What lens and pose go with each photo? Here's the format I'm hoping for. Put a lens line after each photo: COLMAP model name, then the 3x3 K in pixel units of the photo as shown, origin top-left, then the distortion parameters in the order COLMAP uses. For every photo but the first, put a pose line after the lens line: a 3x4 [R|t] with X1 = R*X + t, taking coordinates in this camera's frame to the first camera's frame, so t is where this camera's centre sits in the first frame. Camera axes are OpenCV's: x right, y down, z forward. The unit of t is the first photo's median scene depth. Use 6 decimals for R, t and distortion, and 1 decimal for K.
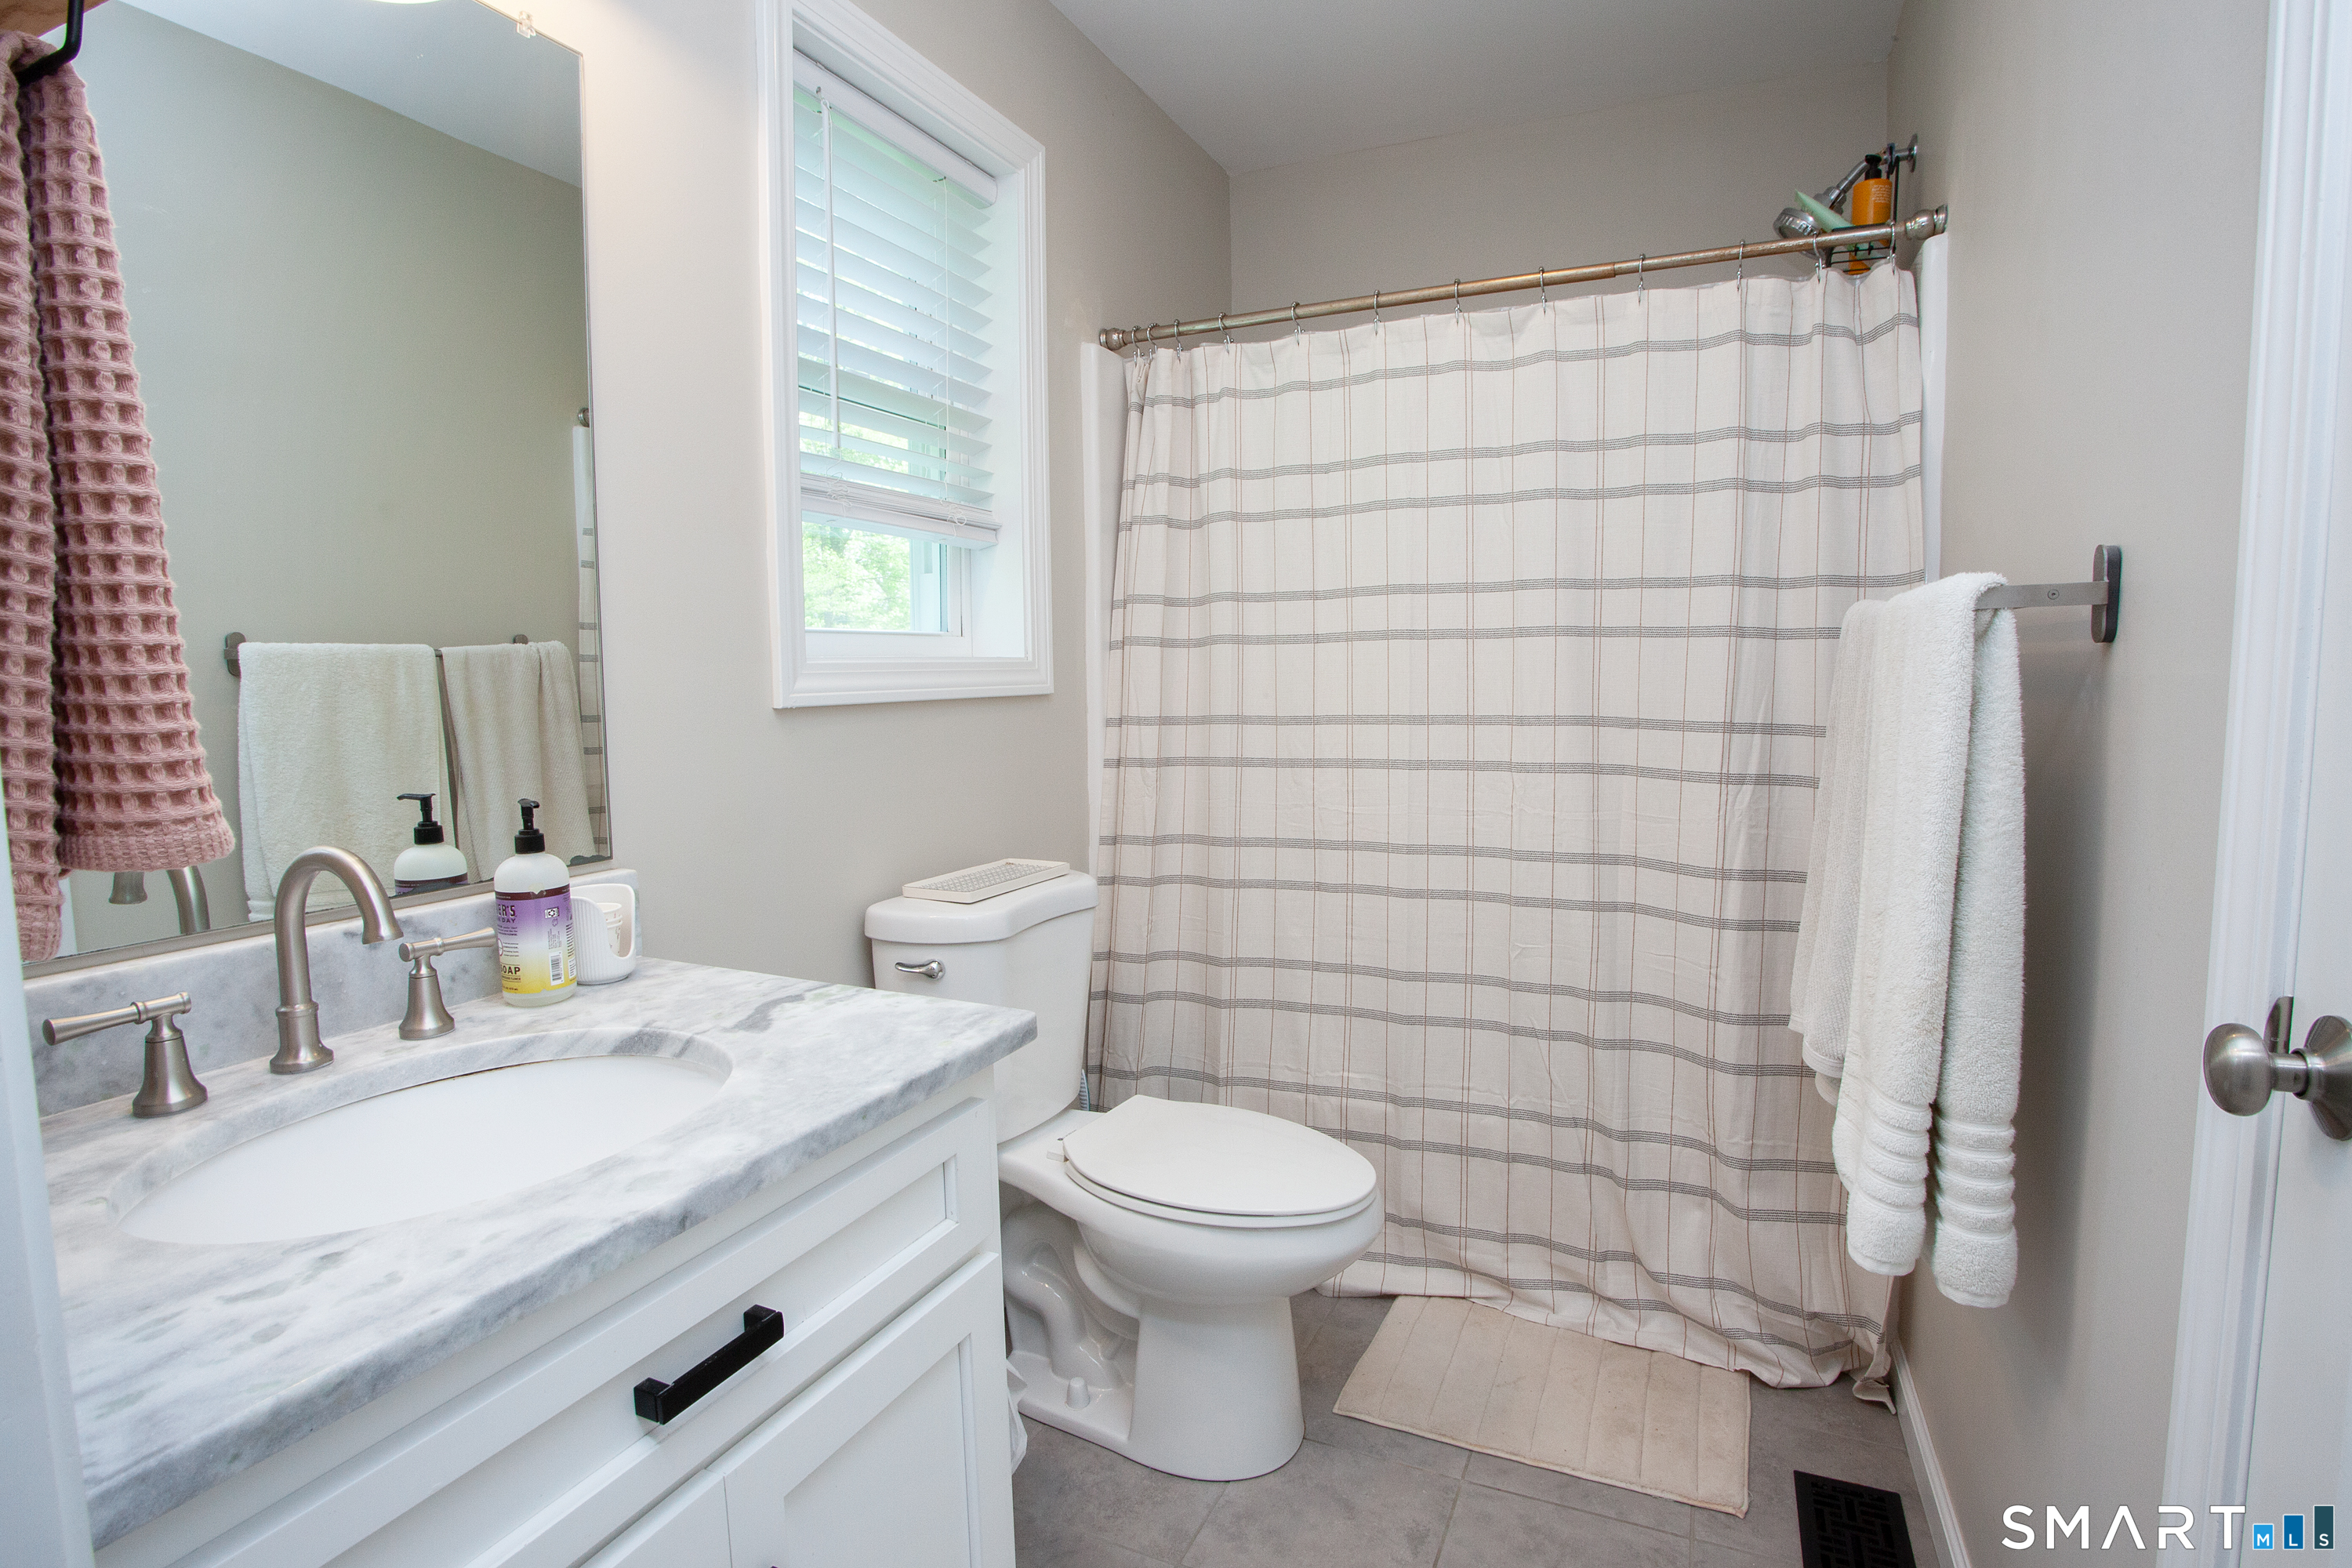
lens RADIAL K [[1128.9, 0, 1175.1], [0, 1128.9, 759.5], [0, 0, 1]] dist [-0.020561, -0.000030]
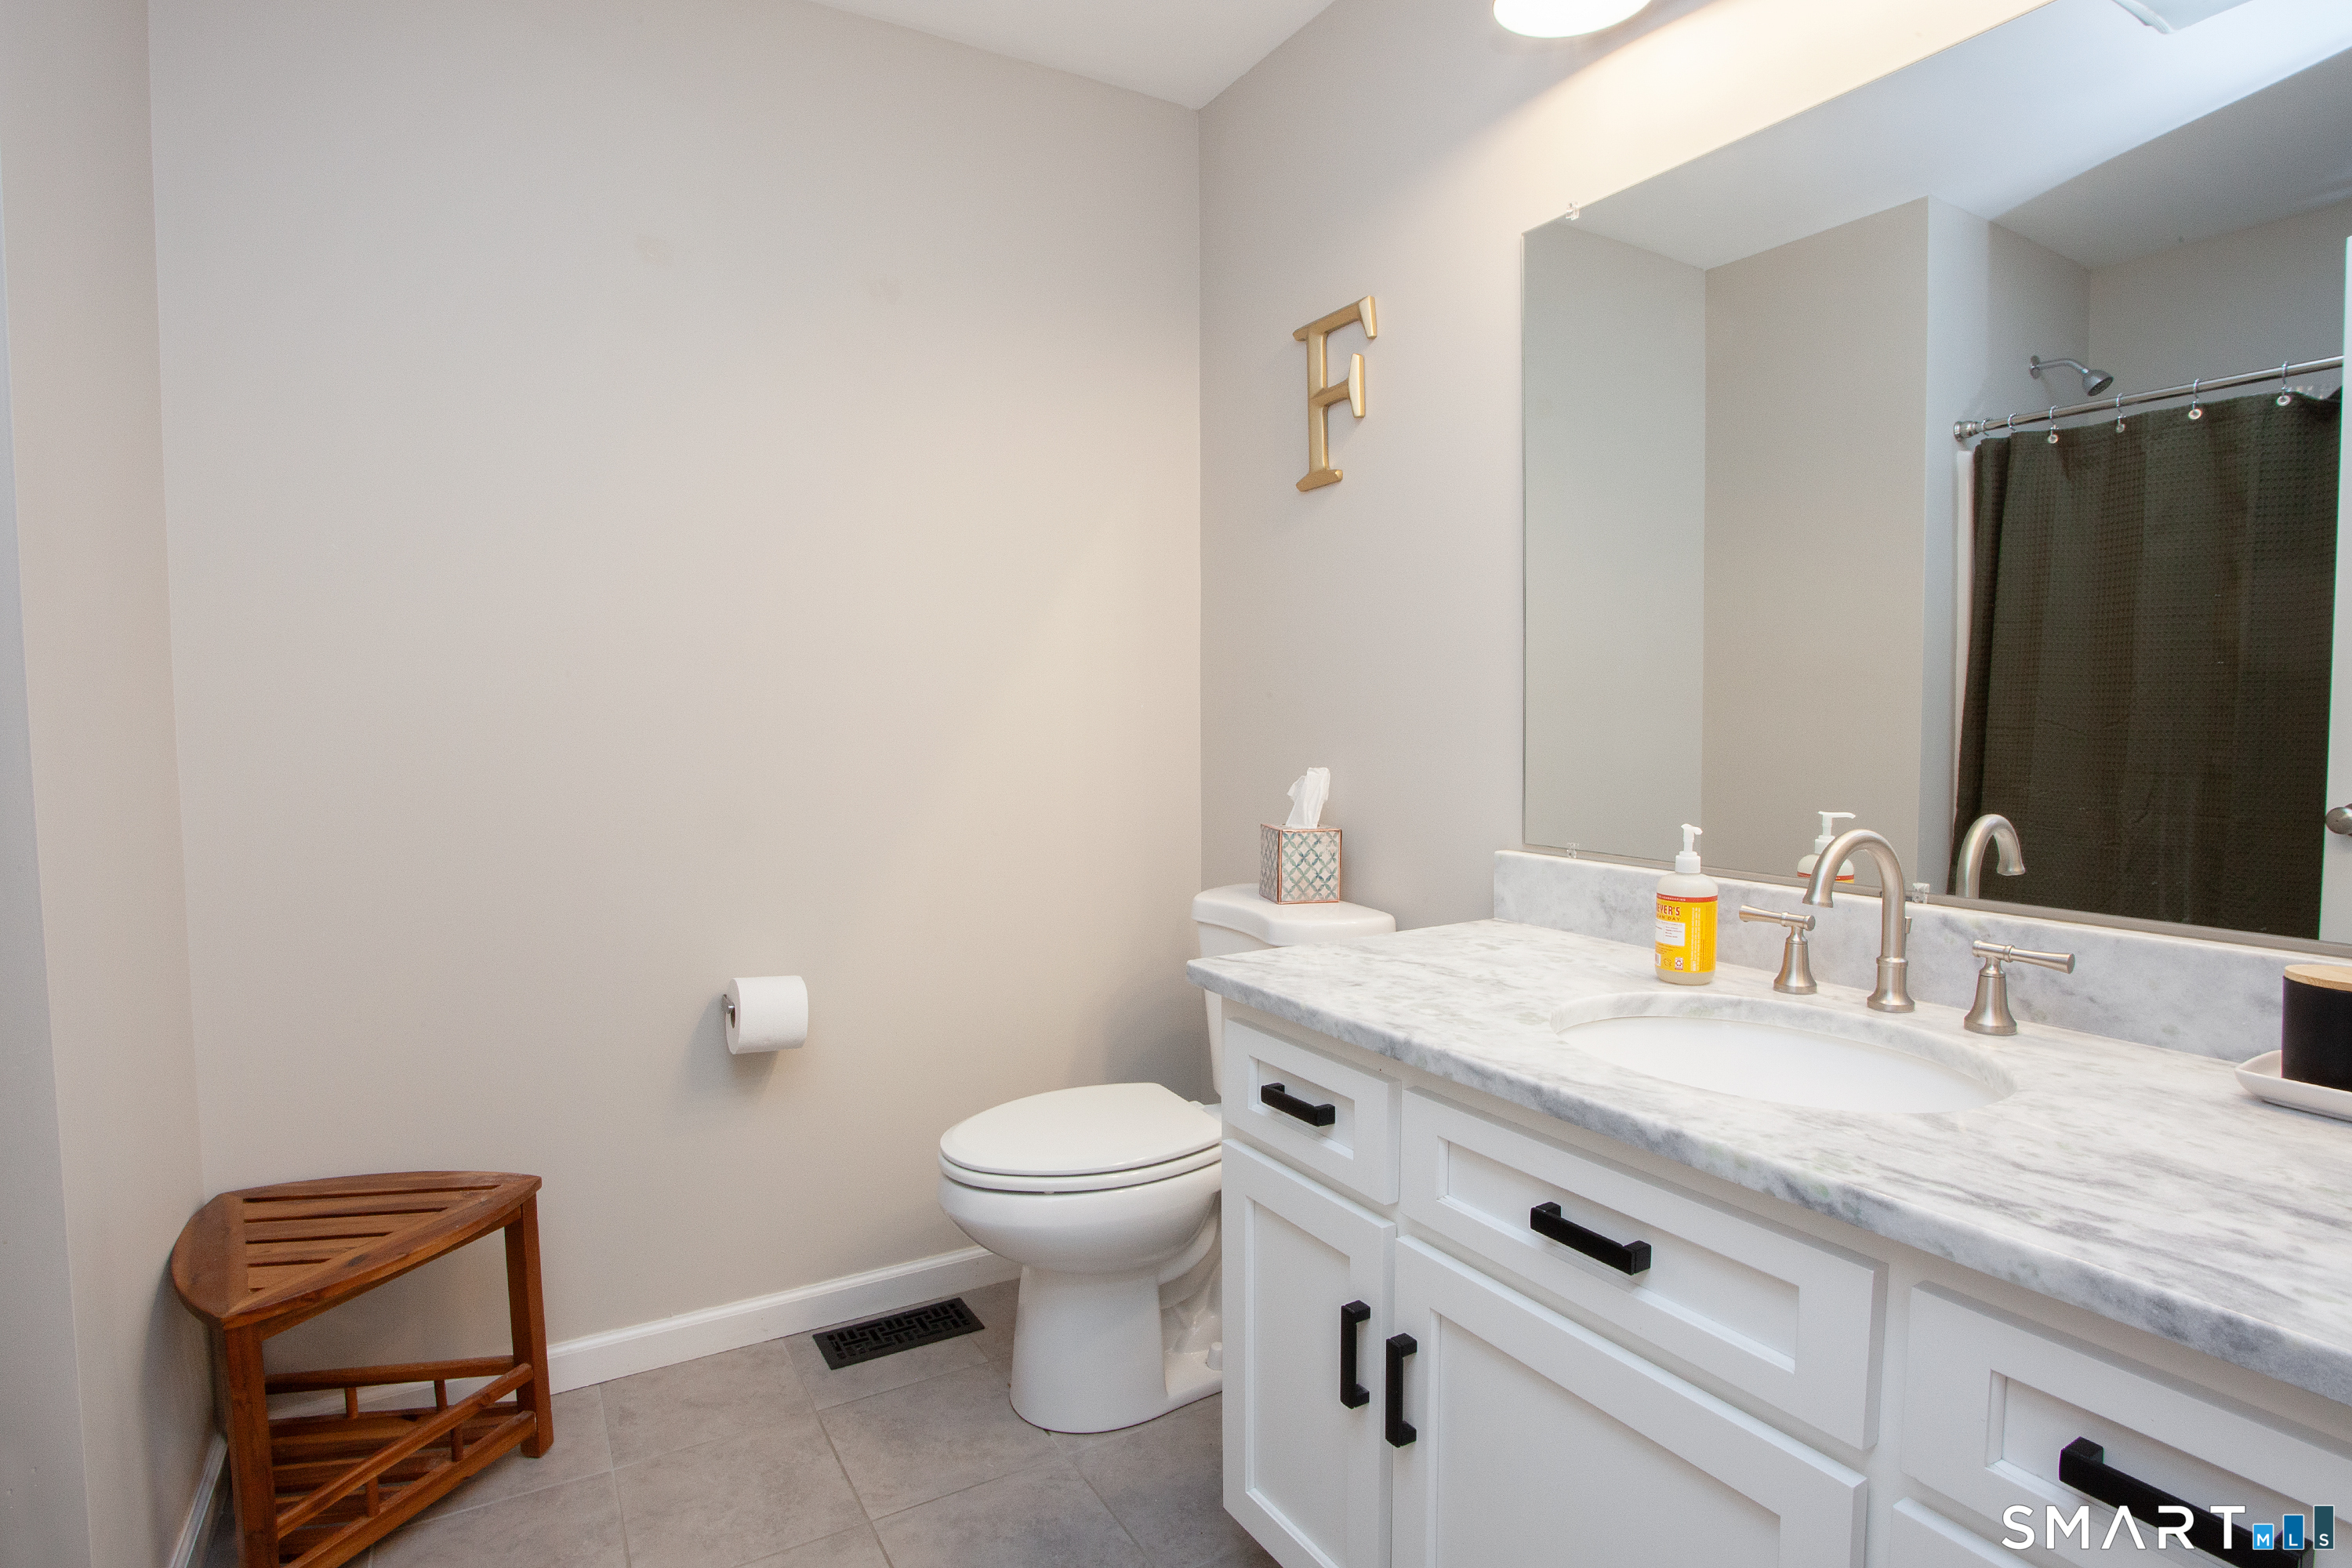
lens RADIAL K [[1128.9, 0, 1175.1], [0, 1128.9, 759.5], [0, 0, 1]] dist [-0.020561, -0.000030]
pose [[-0.538185, 0.025508, -0.842441, 0.785278], [-0.071668, 0.994537, 0.075898, -0.043595], [0.839774, 0.101223, -0.533416, 1.107305]]
